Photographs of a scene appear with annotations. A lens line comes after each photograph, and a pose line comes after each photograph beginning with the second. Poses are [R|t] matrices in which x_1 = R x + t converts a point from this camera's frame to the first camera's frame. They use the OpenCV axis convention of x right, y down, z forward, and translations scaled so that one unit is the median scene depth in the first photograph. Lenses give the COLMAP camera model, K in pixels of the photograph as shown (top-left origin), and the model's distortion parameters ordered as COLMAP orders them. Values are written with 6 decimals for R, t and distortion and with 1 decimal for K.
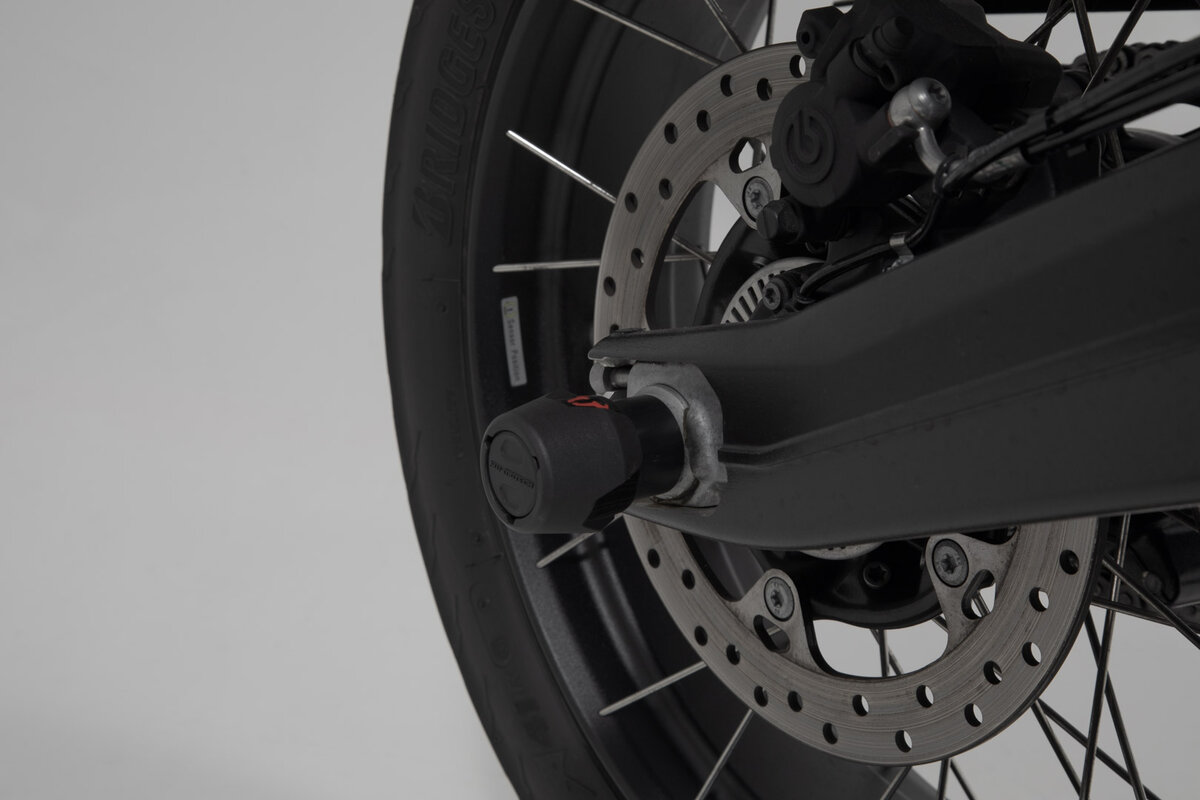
lens RADIAL K [[2019.0, 0, 602.8], [0, 2019.0, 399.7], [0, 0, 1]] dist [0.030556, 0.000000]
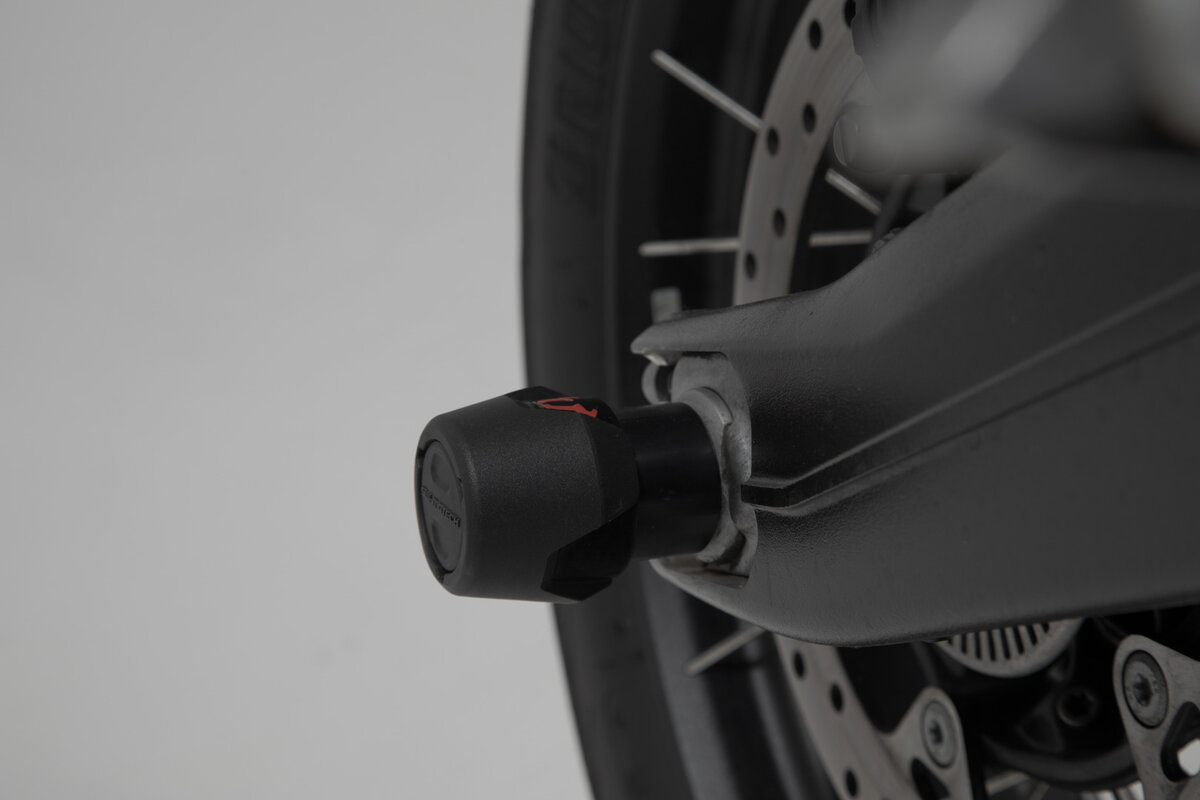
lens RADIAL K [[2418.8, 0, 604.3], [0, 2418.8, 398.7], [0, 0, 1]] dist [0.071630, 0.000000]
pose [[0.966240, 0.036938, -0.254984, 0.198323], [-0.048311, 0.998091, -0.038481, 0.027836], [0.253076, 0.049500, 0.966179, 0.223284]]
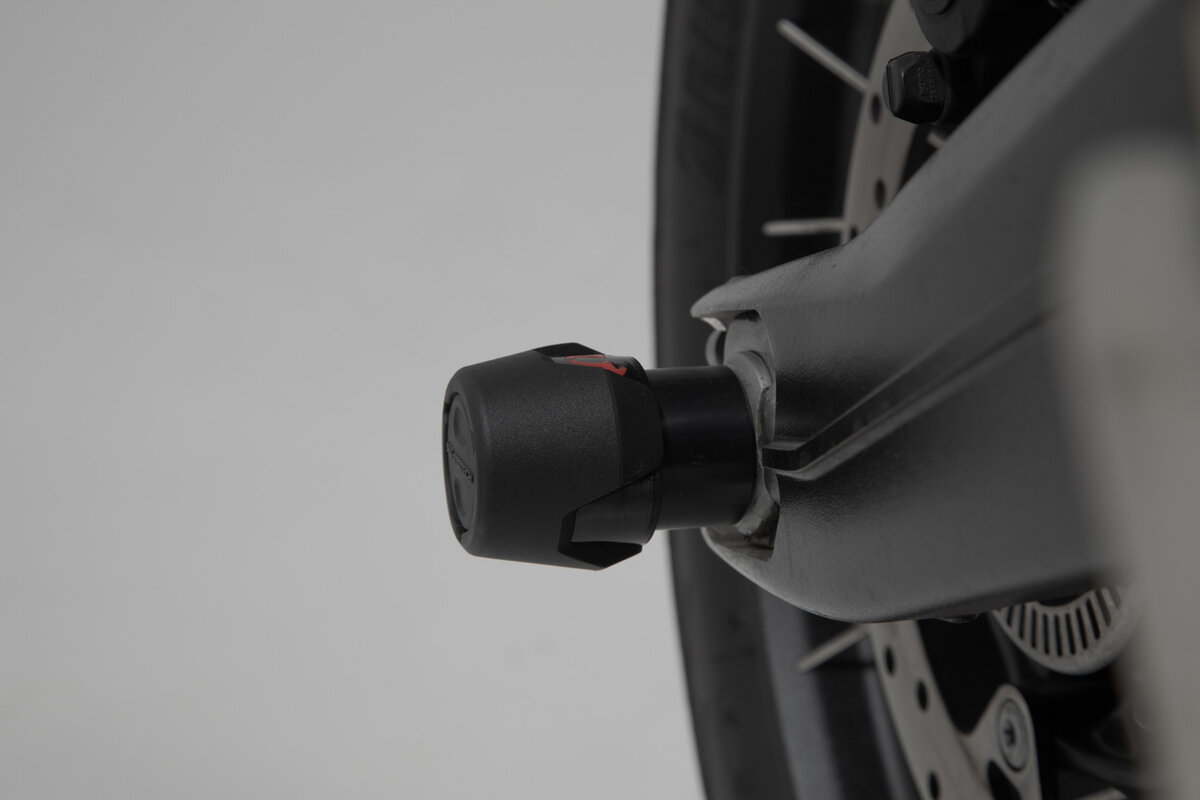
lens RADIAL K [[2418.8, 0, 597.9], [0, 2418.8, 400.4], [0, 0, 1]] dist [0.071630, 0.000000]
pose [[0.924709, 0.066736, -0.374780, 0.267046], [-0.088828, 0.995163, -0.041963, 0.043182], [0.370166, 0.072095, 0.926164, 0.282797]]
